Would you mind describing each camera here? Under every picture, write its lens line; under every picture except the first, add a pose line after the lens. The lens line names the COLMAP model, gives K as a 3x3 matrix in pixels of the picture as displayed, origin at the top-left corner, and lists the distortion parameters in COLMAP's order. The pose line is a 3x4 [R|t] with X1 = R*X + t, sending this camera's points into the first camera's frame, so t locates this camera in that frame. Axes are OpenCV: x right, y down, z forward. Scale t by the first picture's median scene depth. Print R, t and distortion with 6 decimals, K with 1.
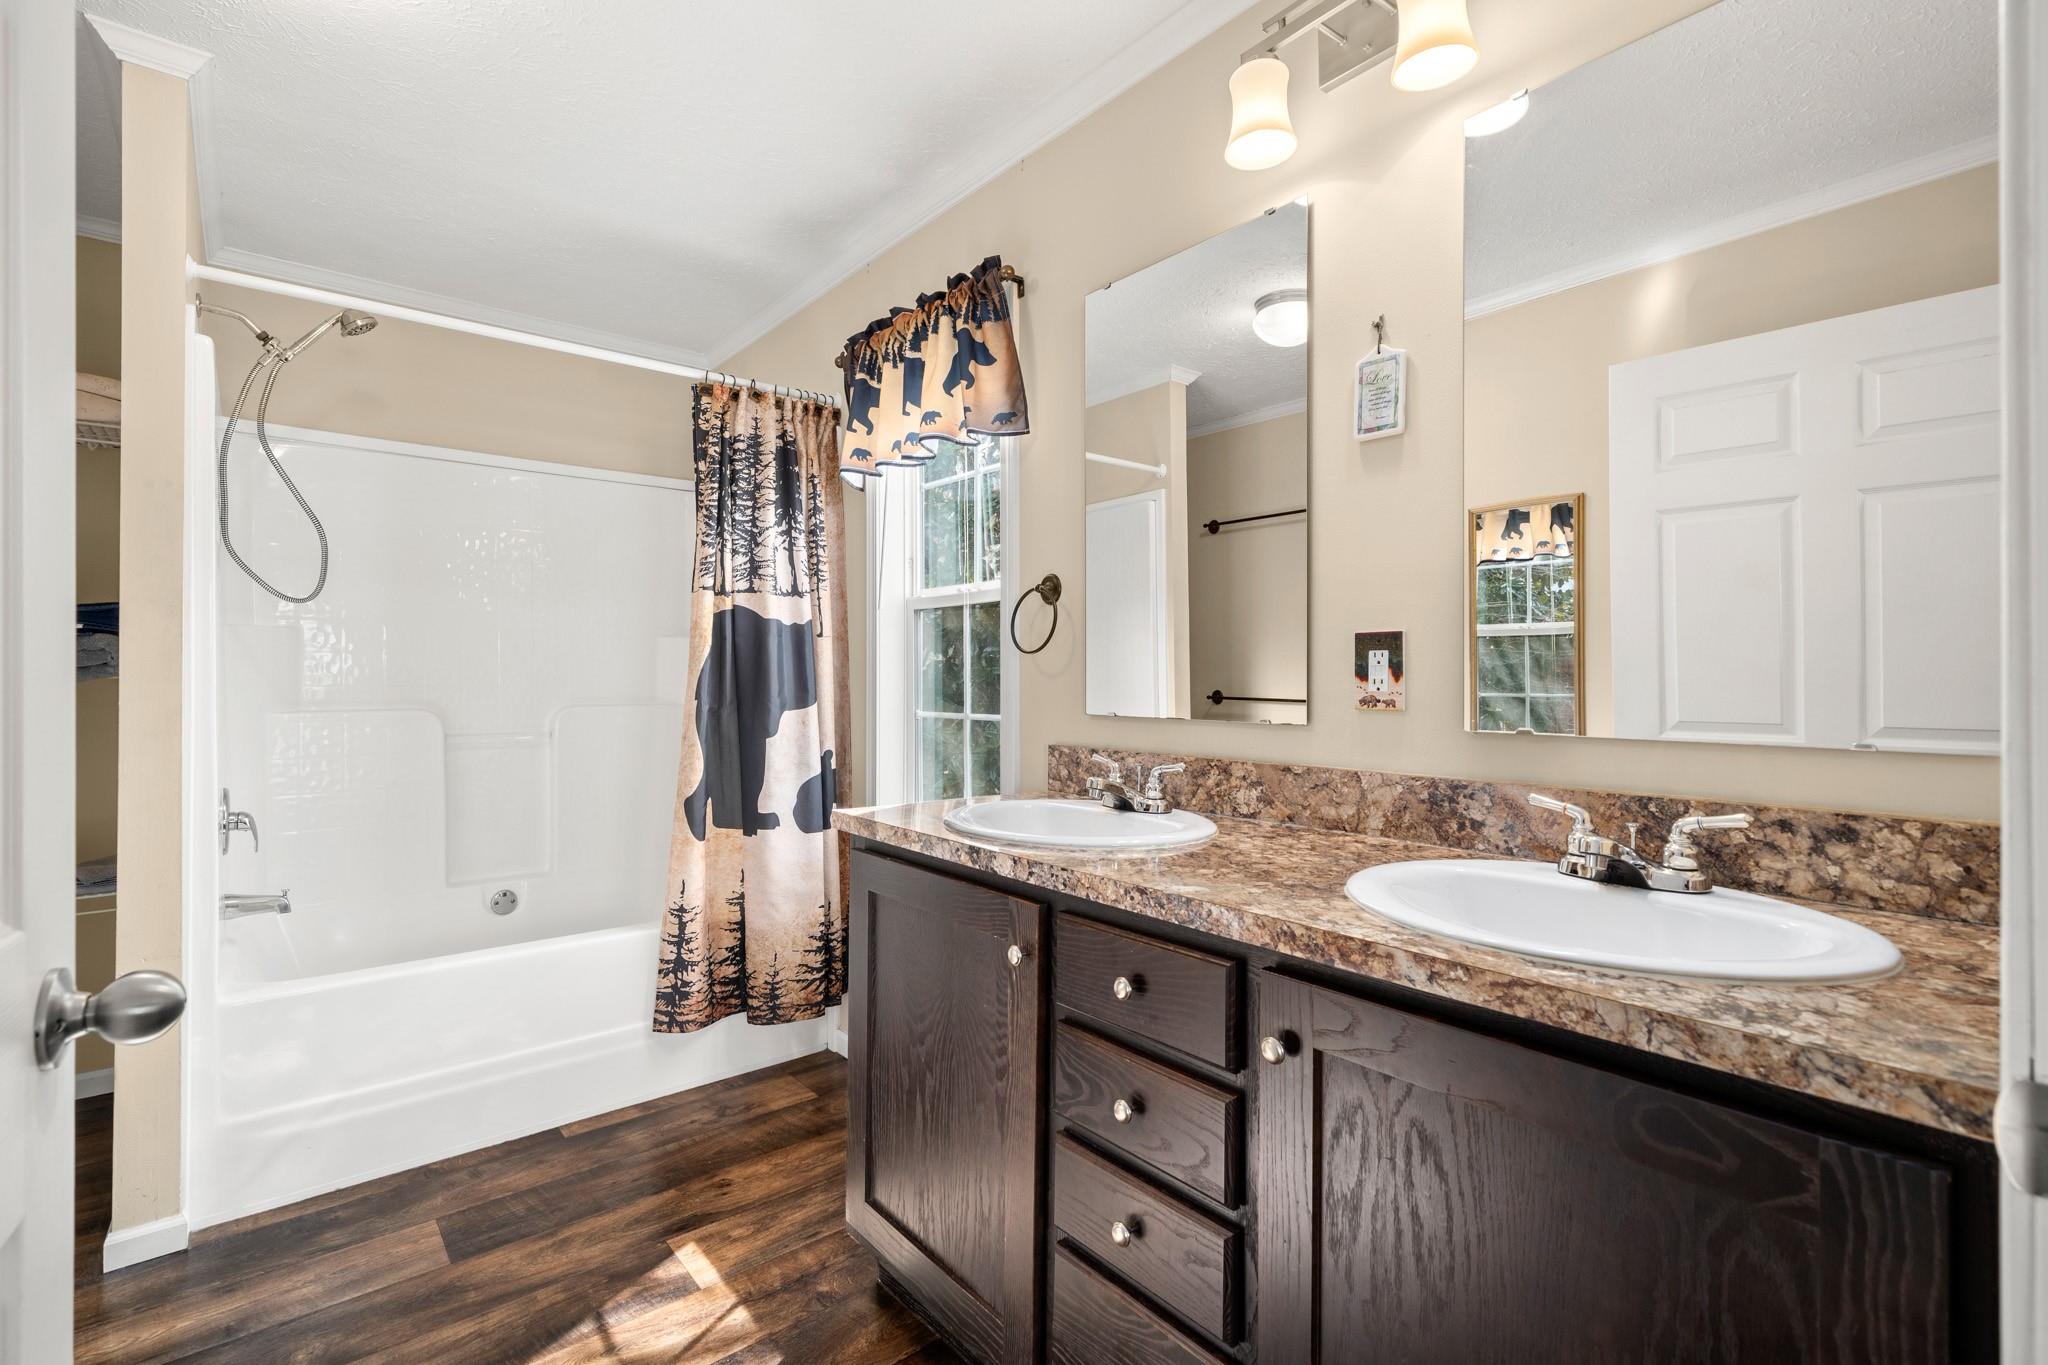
lens RADIAL K [[923.0, 0, 1036.7], [0, 923.0, 674.4], [0, 0, 1]] dist [0.002183, 0.000037]
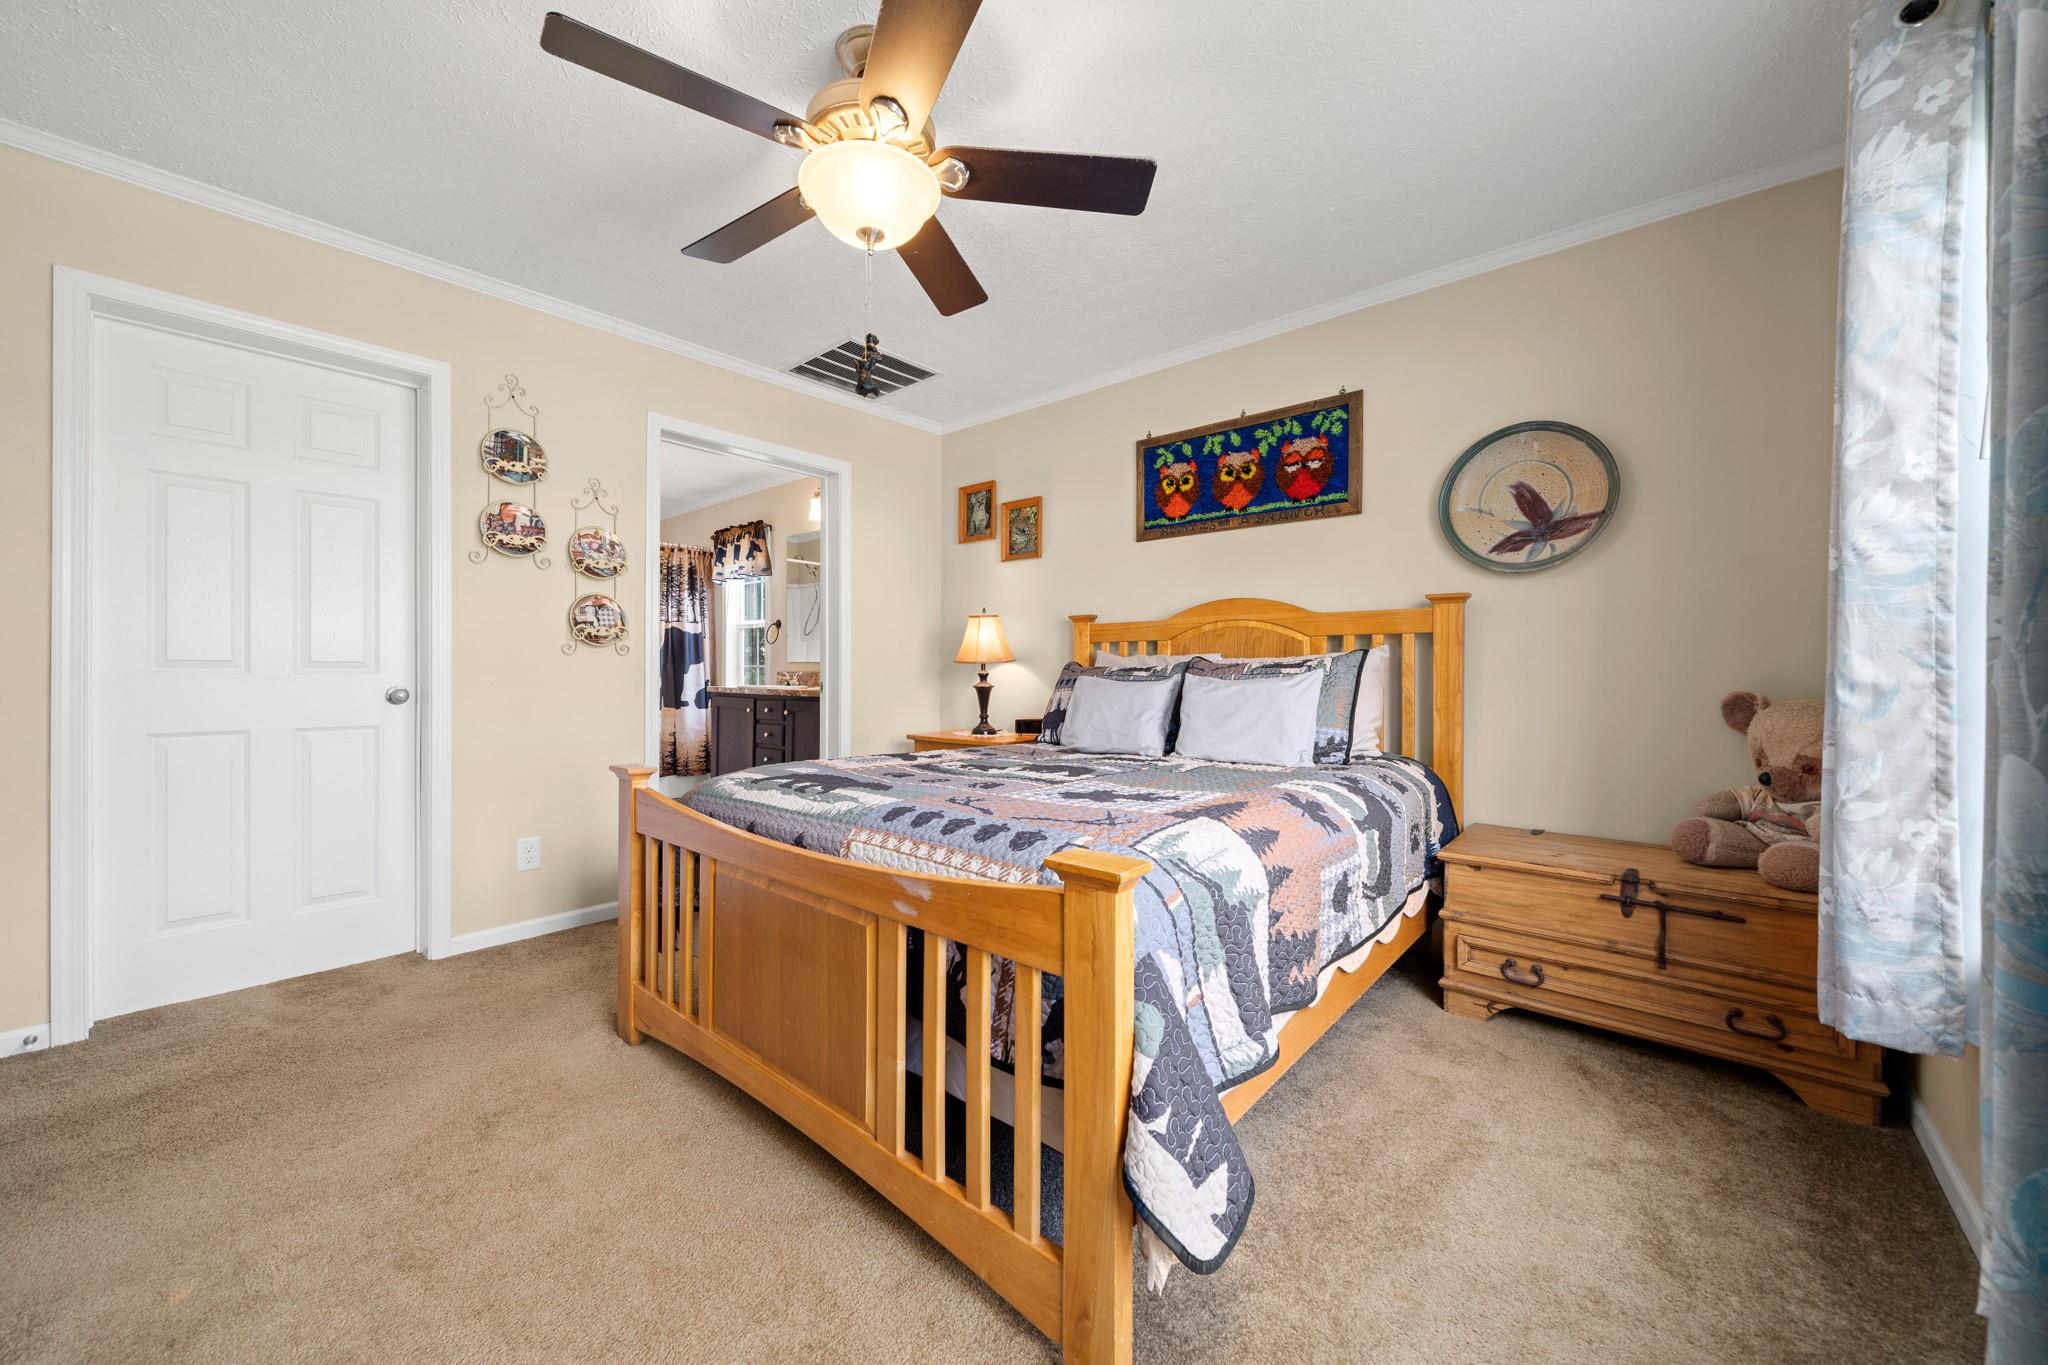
lens RADIAL K [[766.6, 0, 1012.8], [0, 766.6, 679.2], [0, 0, 1]] dist [-0.001703, -0.000064]
pose [[0.989652, 0.004102, 0.143426, 0.356834], [-0.005552, 0.999937, 0.009715, 0.055994], [-0.143378, -0.010411, 0.989613, -1.431017]]
